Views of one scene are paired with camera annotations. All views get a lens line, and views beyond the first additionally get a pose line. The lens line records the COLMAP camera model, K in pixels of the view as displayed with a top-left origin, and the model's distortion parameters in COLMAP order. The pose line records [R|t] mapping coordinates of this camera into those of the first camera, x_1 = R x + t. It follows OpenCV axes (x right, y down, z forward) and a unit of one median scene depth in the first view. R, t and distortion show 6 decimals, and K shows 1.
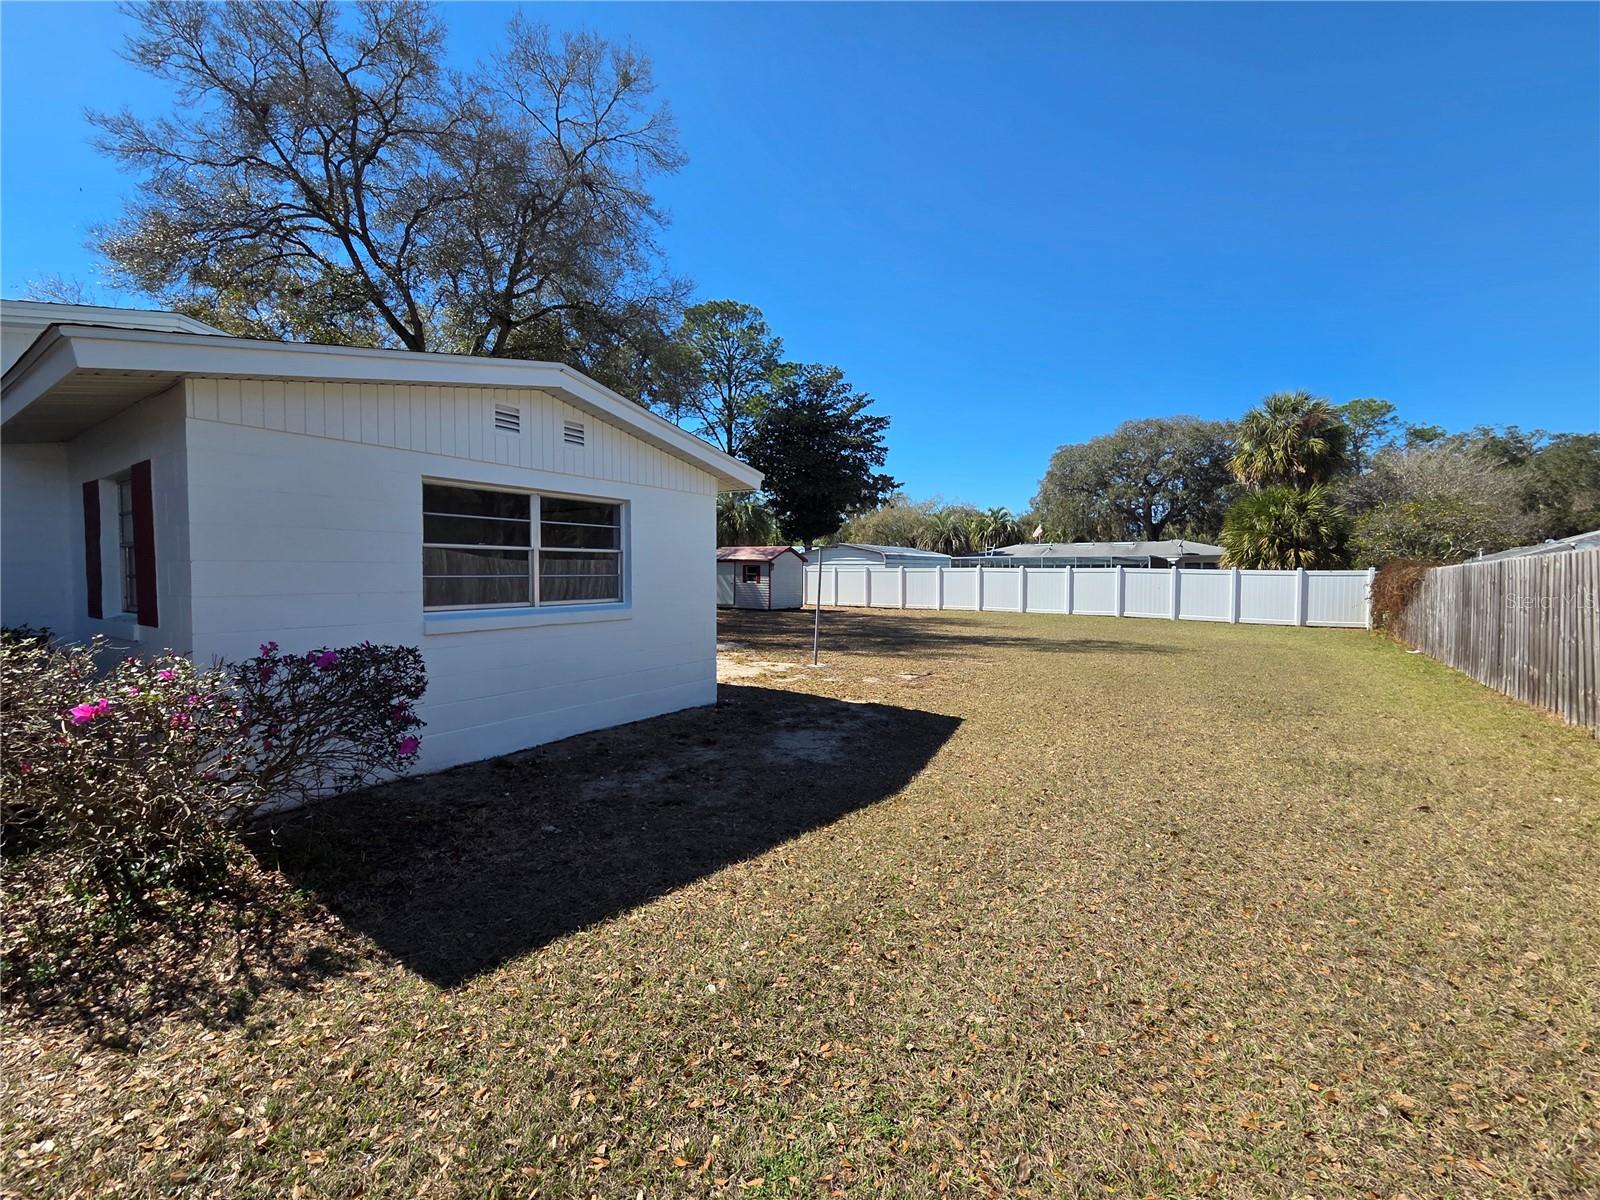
lens RADIAL K [[656.2, 0, 812.9], [0, 656.2, 591.8], [0, 0, 1]] dist [-0.002070, 0.000642]
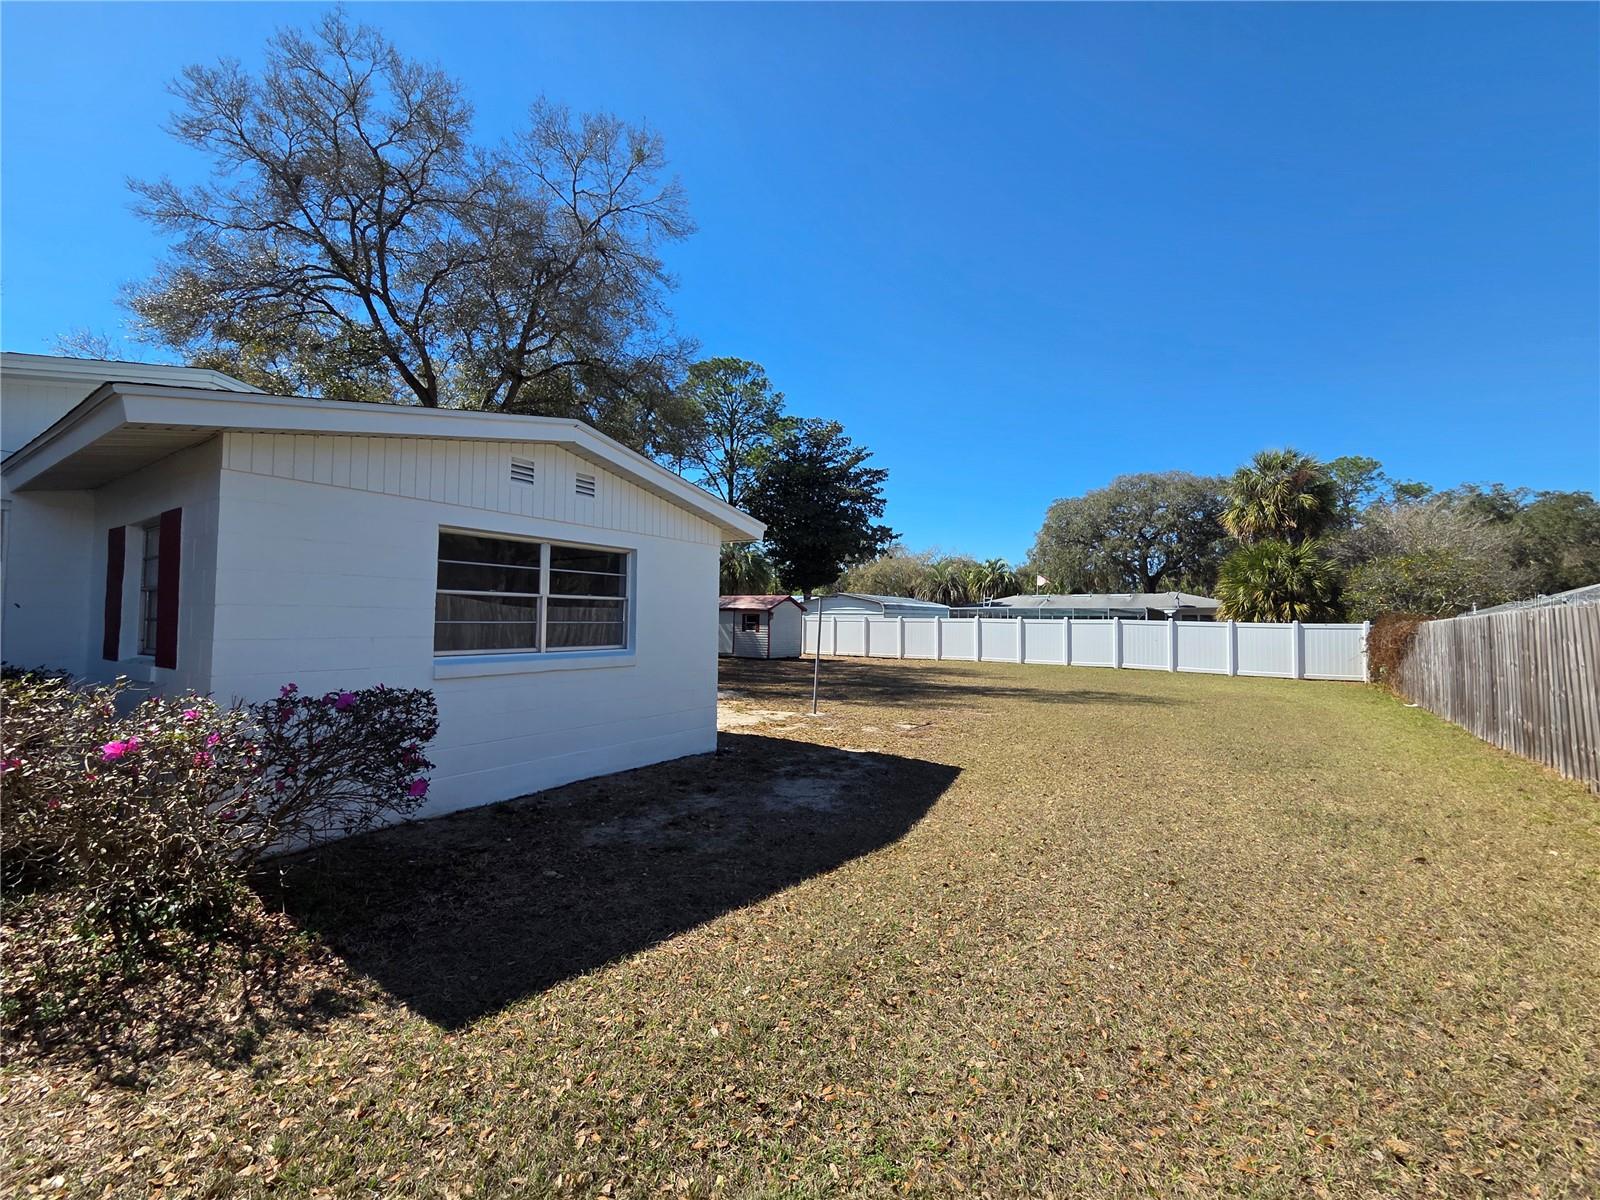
lens RADIAL K [[656.2, 0, 814.6], [0, 656.2, 590.4], [0, 0, 1]] dist [-0.002070, 0.000642]
pose [[0.999957, 0.007944, 0.004695, -0.004328], [-0.007557, 0.996973, -0.077376, 0.002115], [-0.005295, 0.077337, 0.996991, -0.024696]]
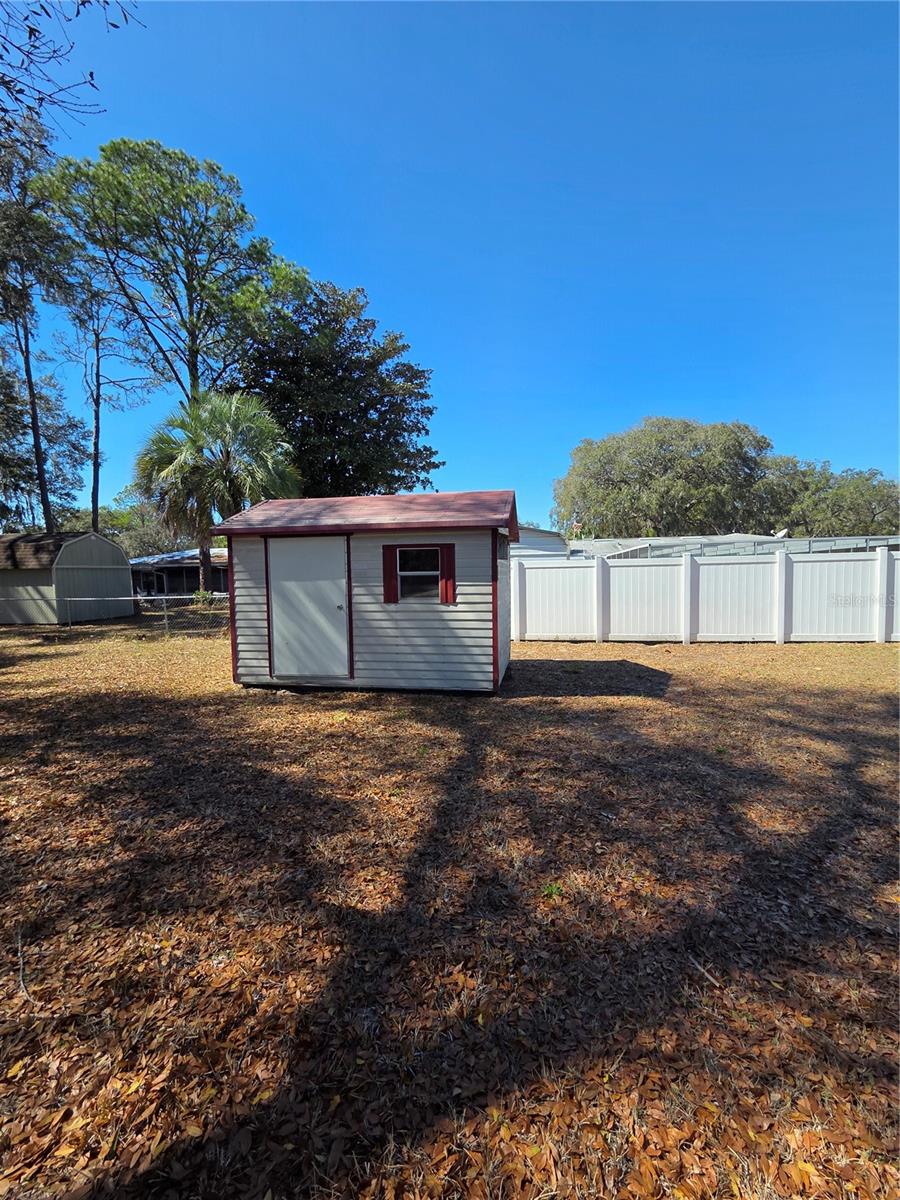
lens RADIAL K [[492.1, 0, 453.9], [0, 492.1, 602.5], [0, 0, 1]] dist [-0.002070, 0.000642]
pose [[0.917055, -0.039338, 0.396816, -0.680631], [0.031128, 0.999148, 0.027111, -0.080390], [-0.397545, -0.012510, 0.917498, 3.184915]]
